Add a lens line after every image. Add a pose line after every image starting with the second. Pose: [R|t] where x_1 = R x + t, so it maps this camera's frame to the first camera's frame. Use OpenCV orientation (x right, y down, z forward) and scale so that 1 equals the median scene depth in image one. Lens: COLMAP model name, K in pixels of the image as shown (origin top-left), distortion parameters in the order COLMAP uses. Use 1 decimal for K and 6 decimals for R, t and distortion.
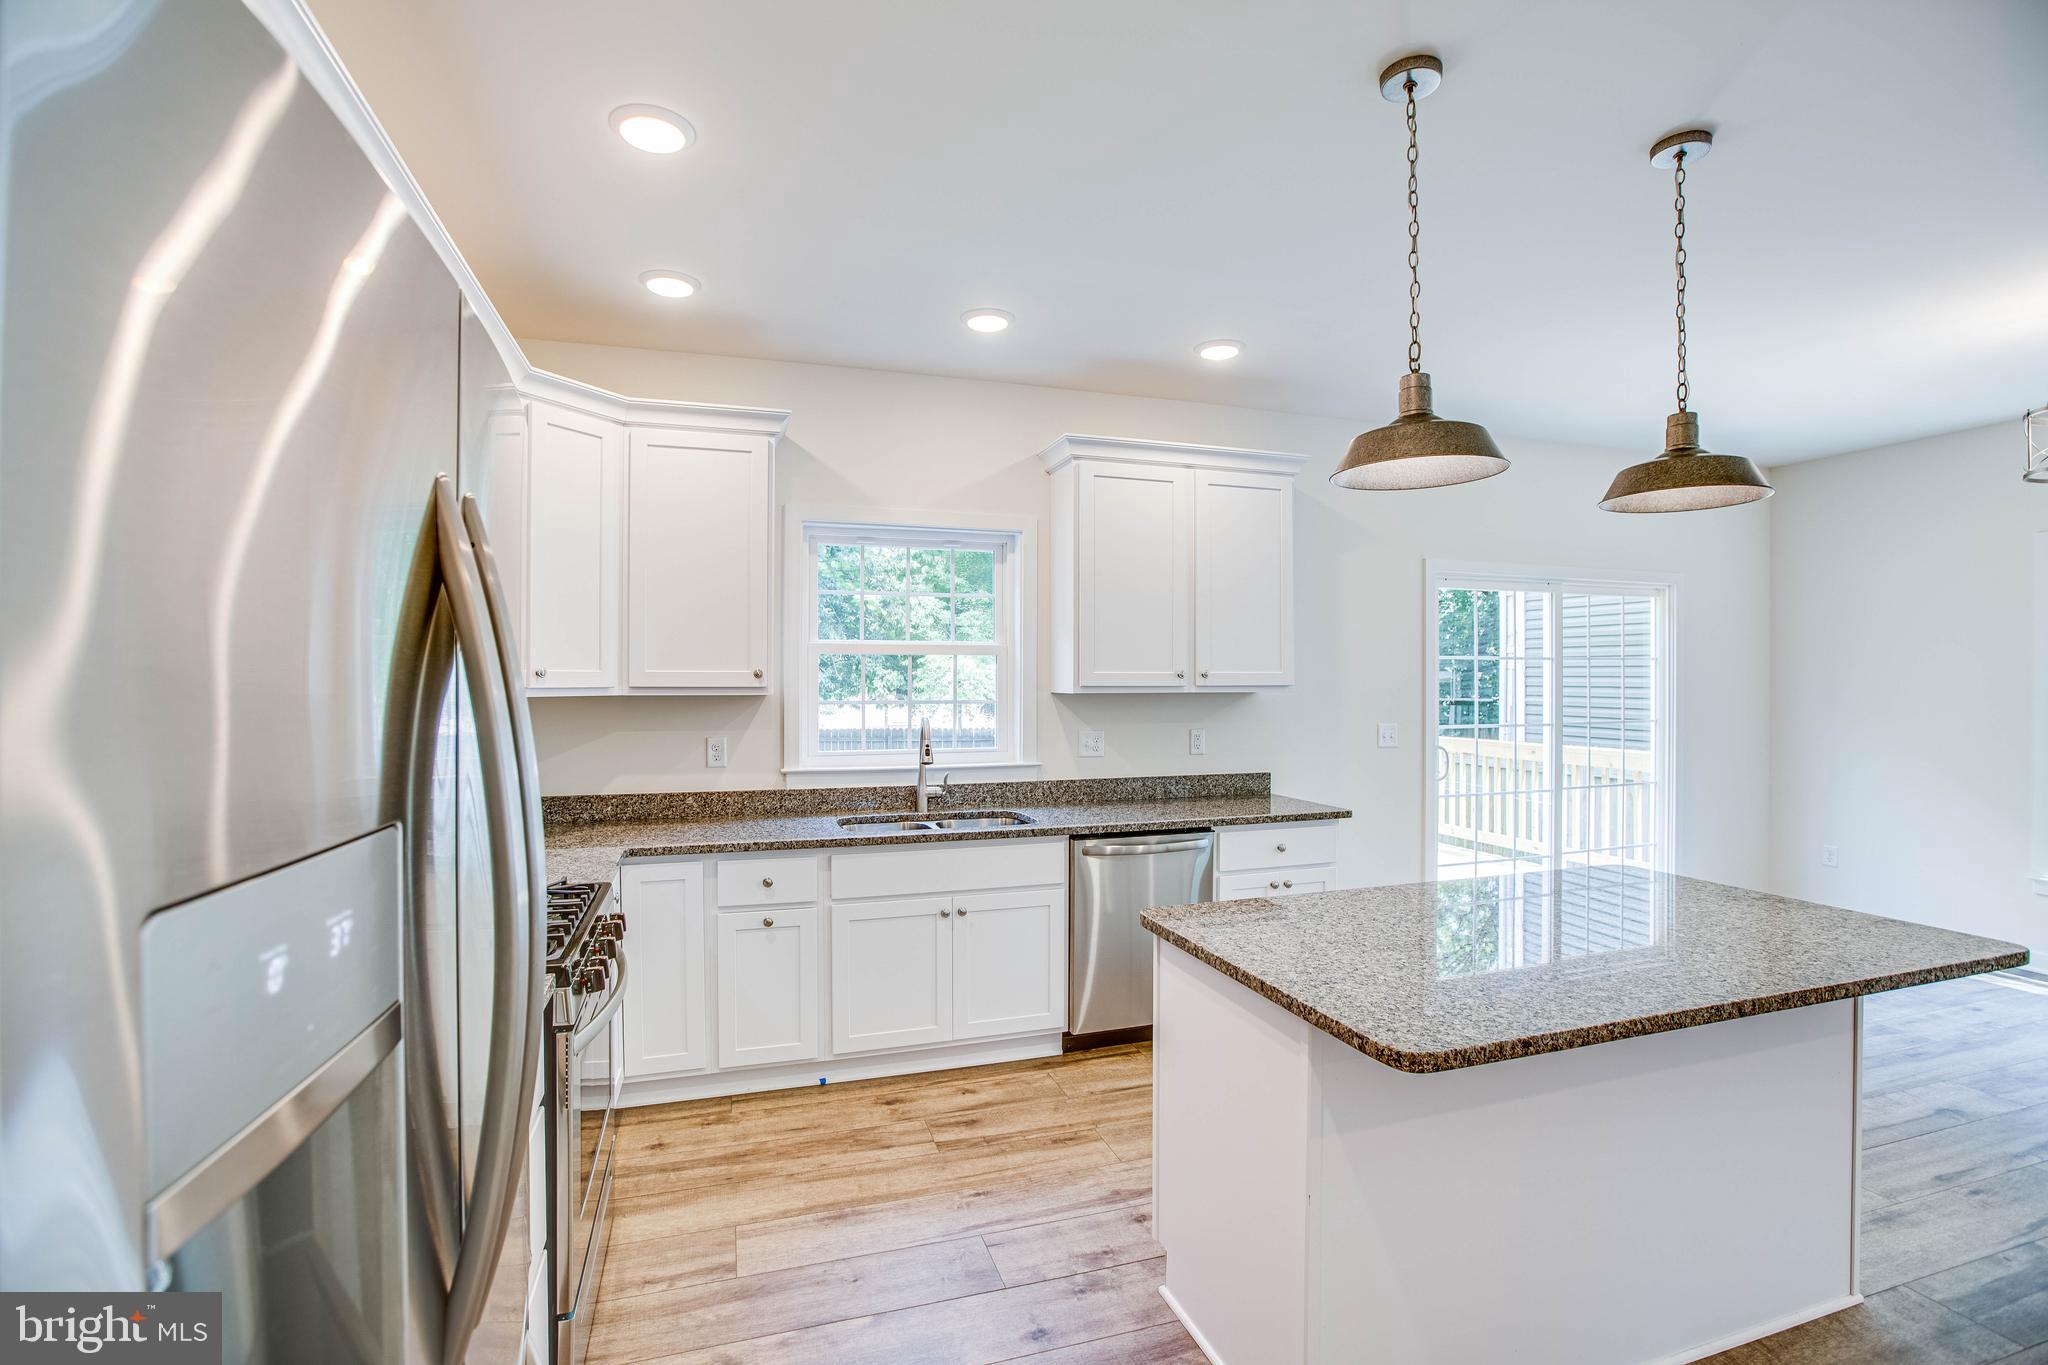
lens RADIAL K [[932.1, 0, 1020.2], [0, 932.1, 680.9], [0, 0, 1]] dist [-0.057114, 0.021132]
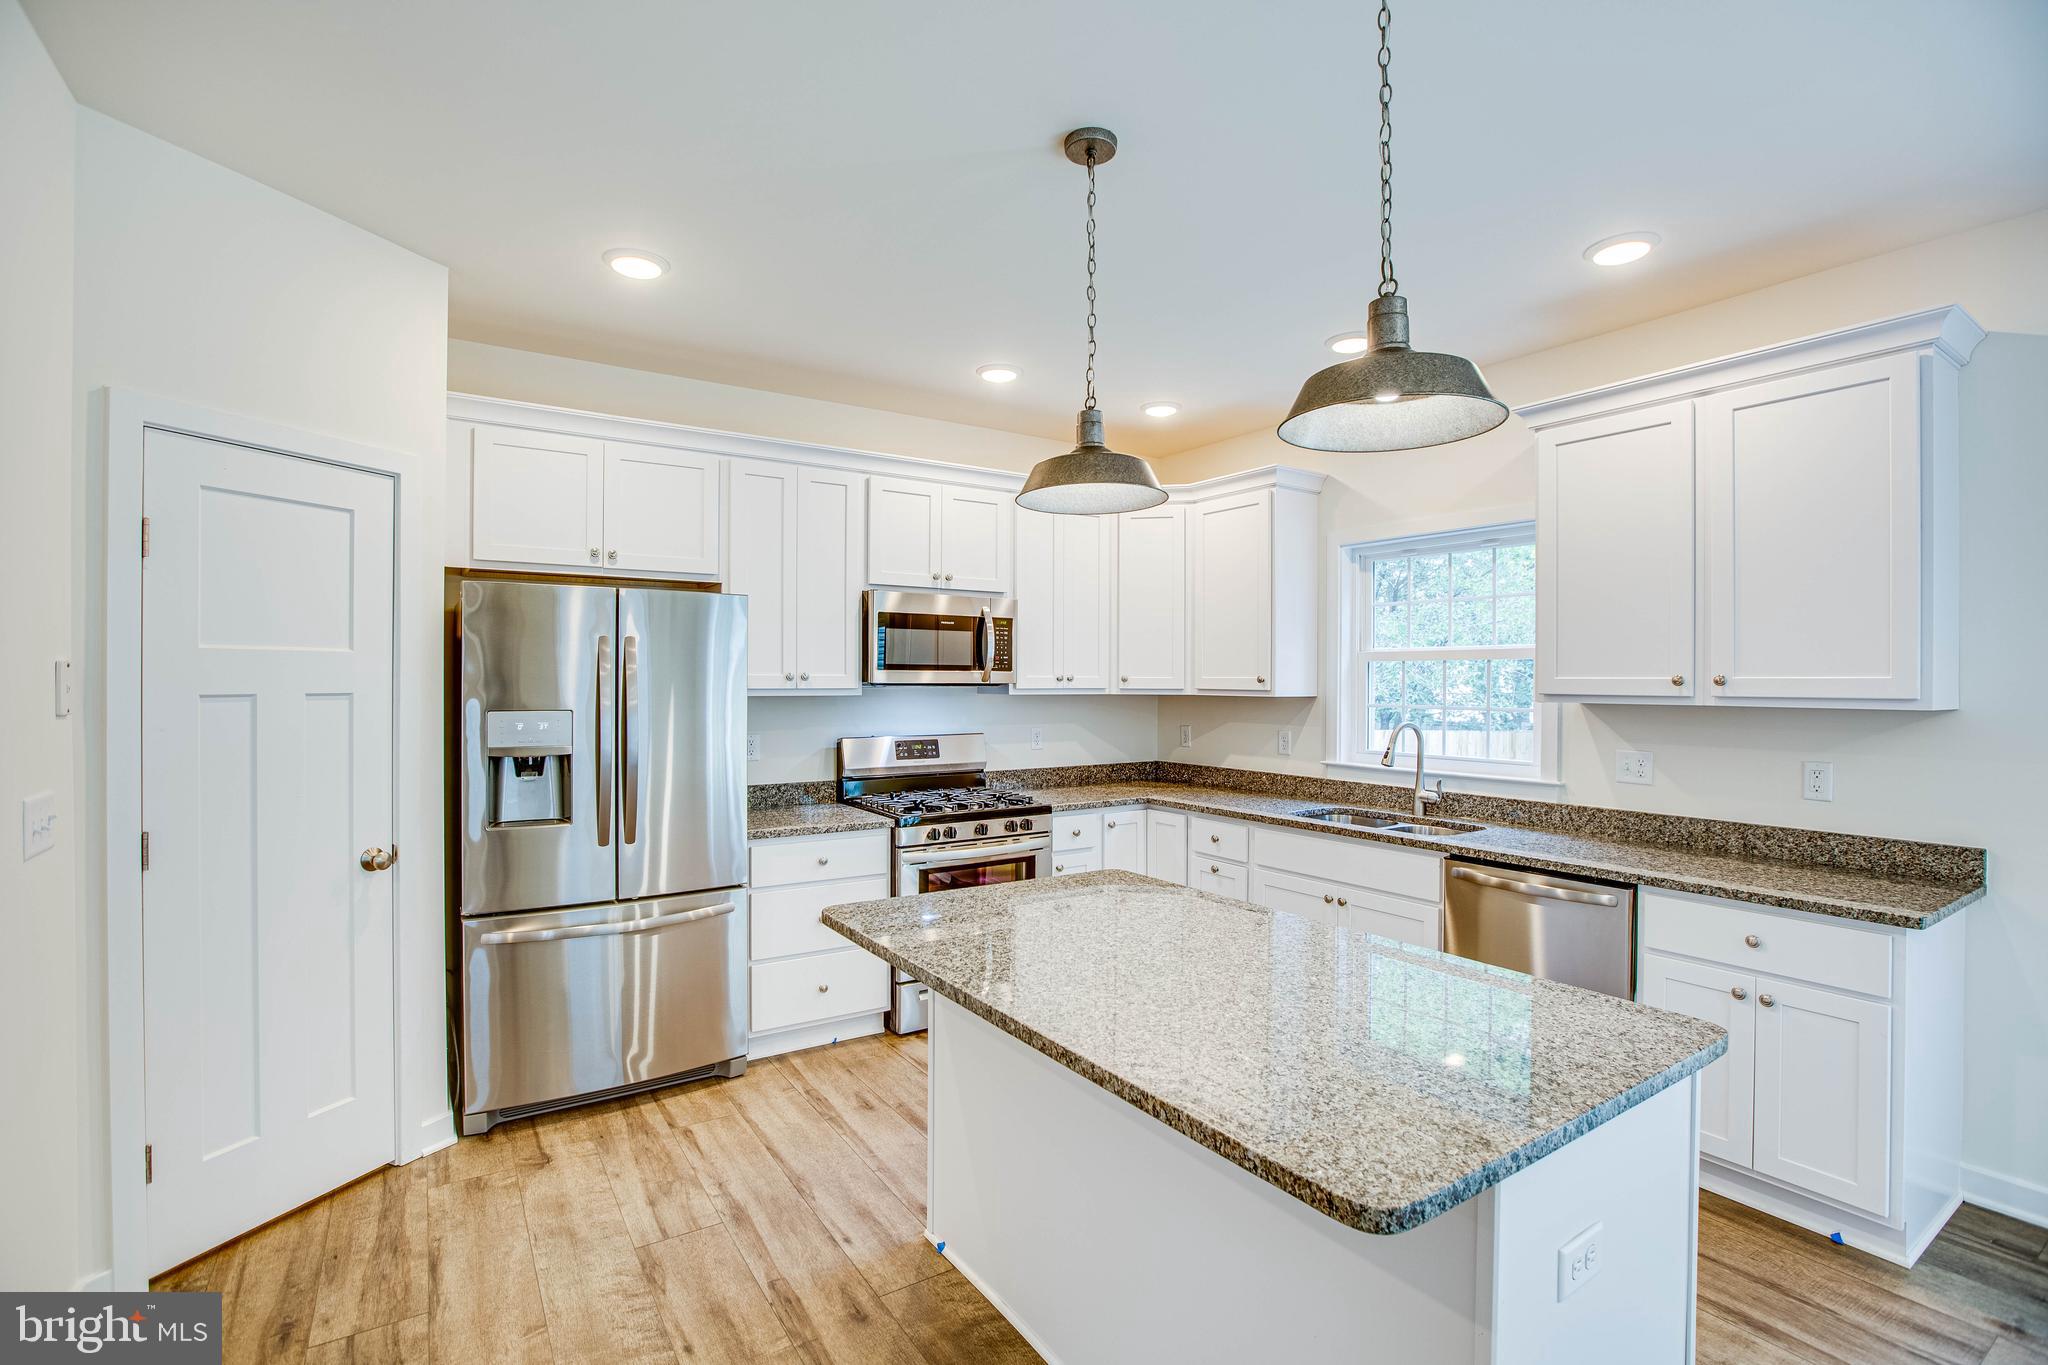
lens RADIAL K [[932.1, 0, 1020.2], [0, 932.1, 680.9], [0, 0, 1]] dist [-0.057114, 0.021132]
pose [[0.268889, 0.001052, -0.963170, 0.855491], [-0.006962, 0.999975, -0.000851, -0.002334], [0.963146, 0.006934, 0.268890, 0.355790]]
